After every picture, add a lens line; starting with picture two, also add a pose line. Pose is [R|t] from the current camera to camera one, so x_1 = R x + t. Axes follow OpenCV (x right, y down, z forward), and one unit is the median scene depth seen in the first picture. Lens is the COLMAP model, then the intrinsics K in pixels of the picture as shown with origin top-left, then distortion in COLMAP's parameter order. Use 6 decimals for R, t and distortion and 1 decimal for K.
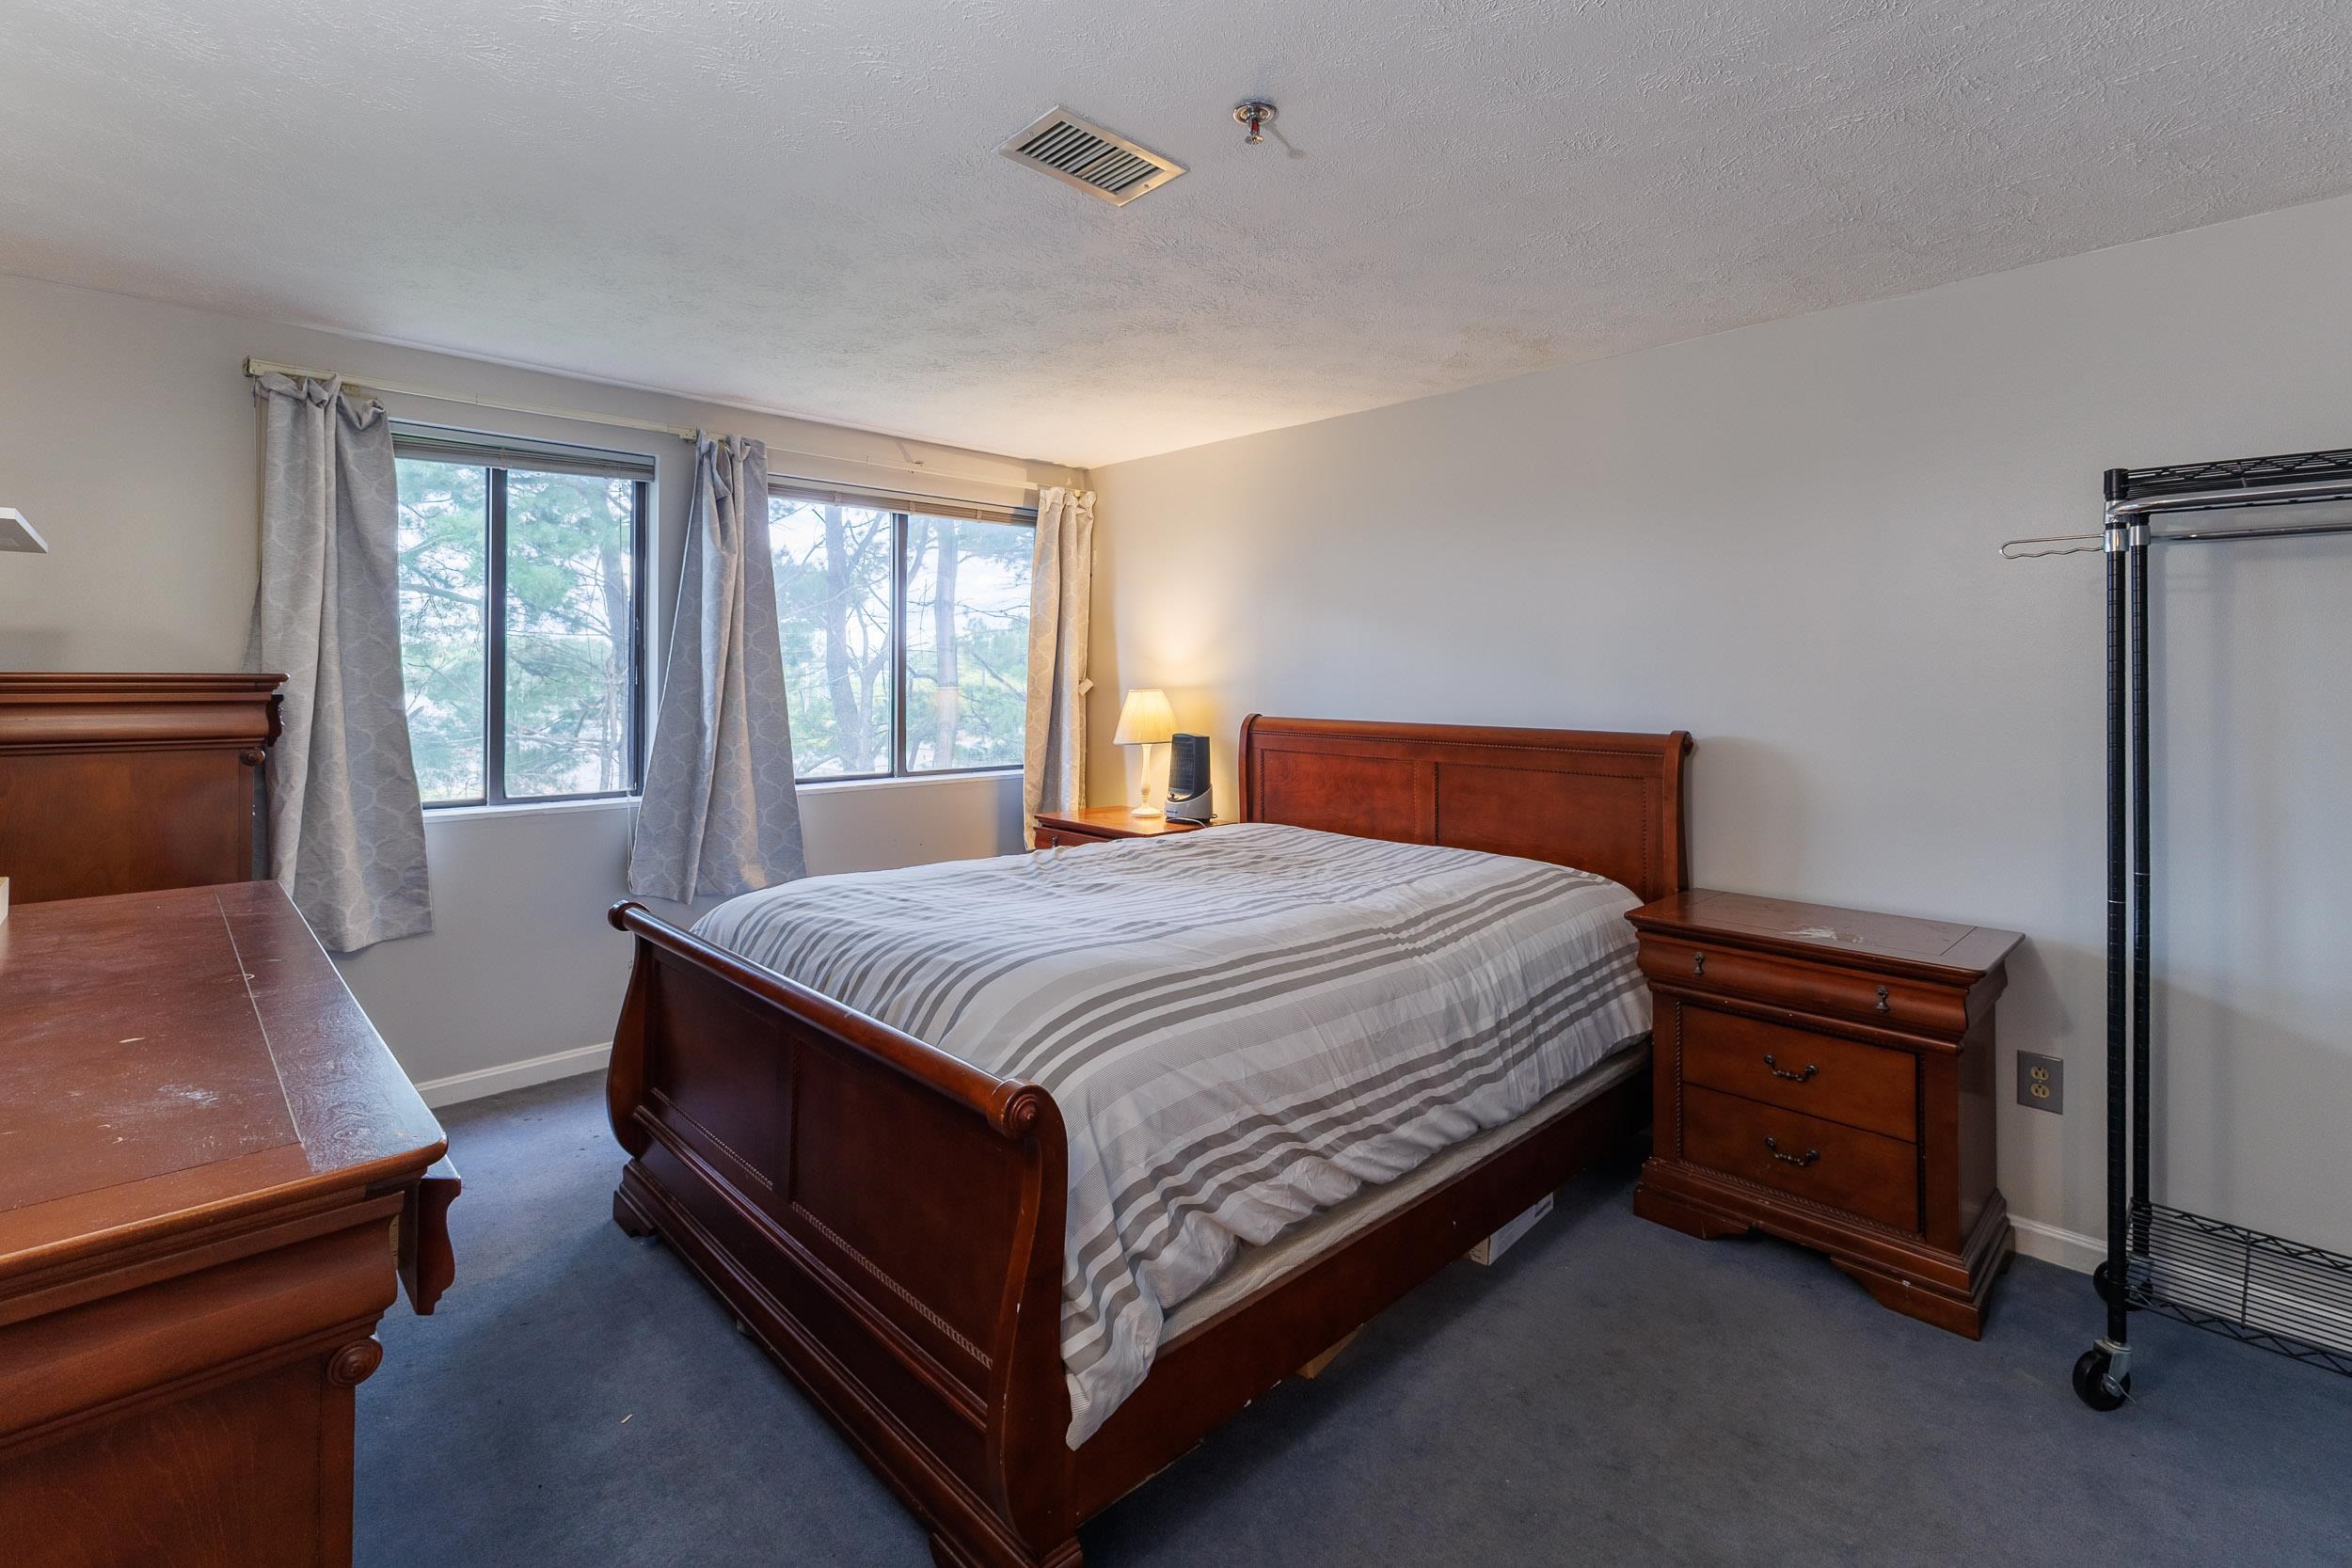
lens RADIAL K [[1081.4, 0, 1178.3], [0, 1081.4, 660.6], [0, 0, 1]] dist [0.012978, 0.000042]
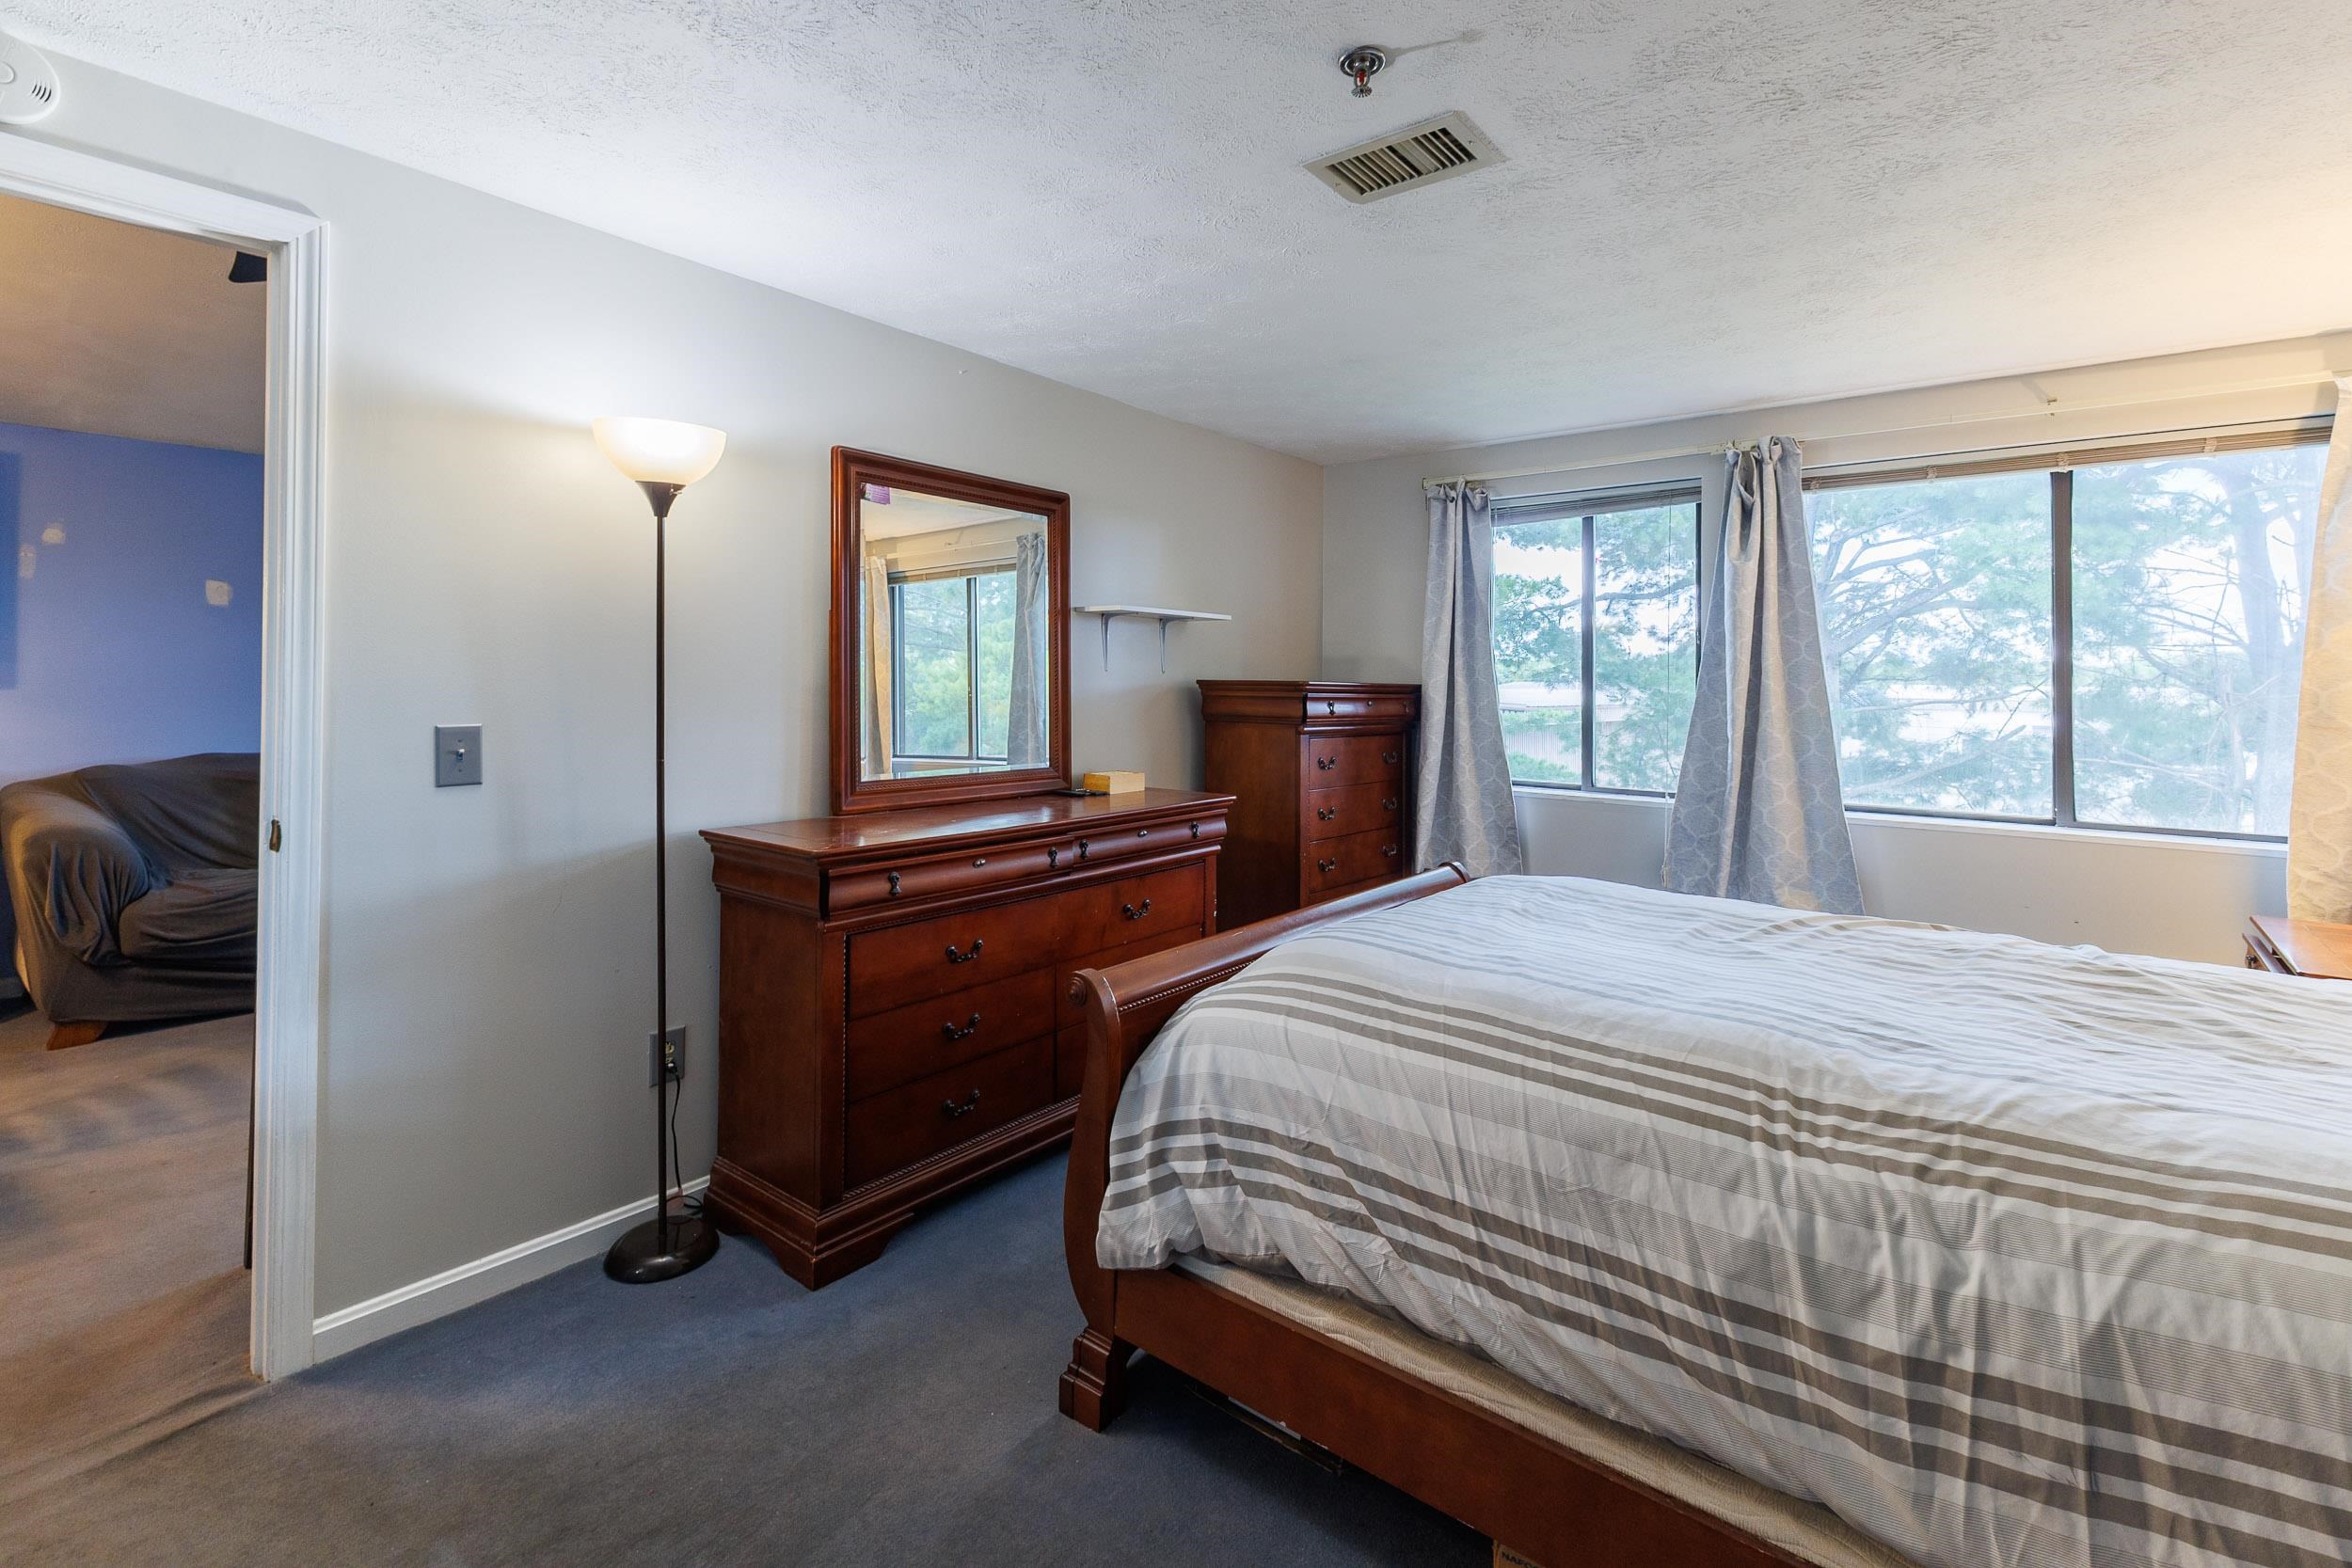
lens RADIAL K [[1055.8, 0, 1176.8], [0, 1055.8, 671.6], [0, 0, 1]] dist [0.010232, -0.000398]
pose [[0.124032, -0.013094, -0.992192, 0.570648], [0.001405, 0.999914, -0.013021, 0.014501], [0.992277, 0.000221, 0.124039, 0.452023]]
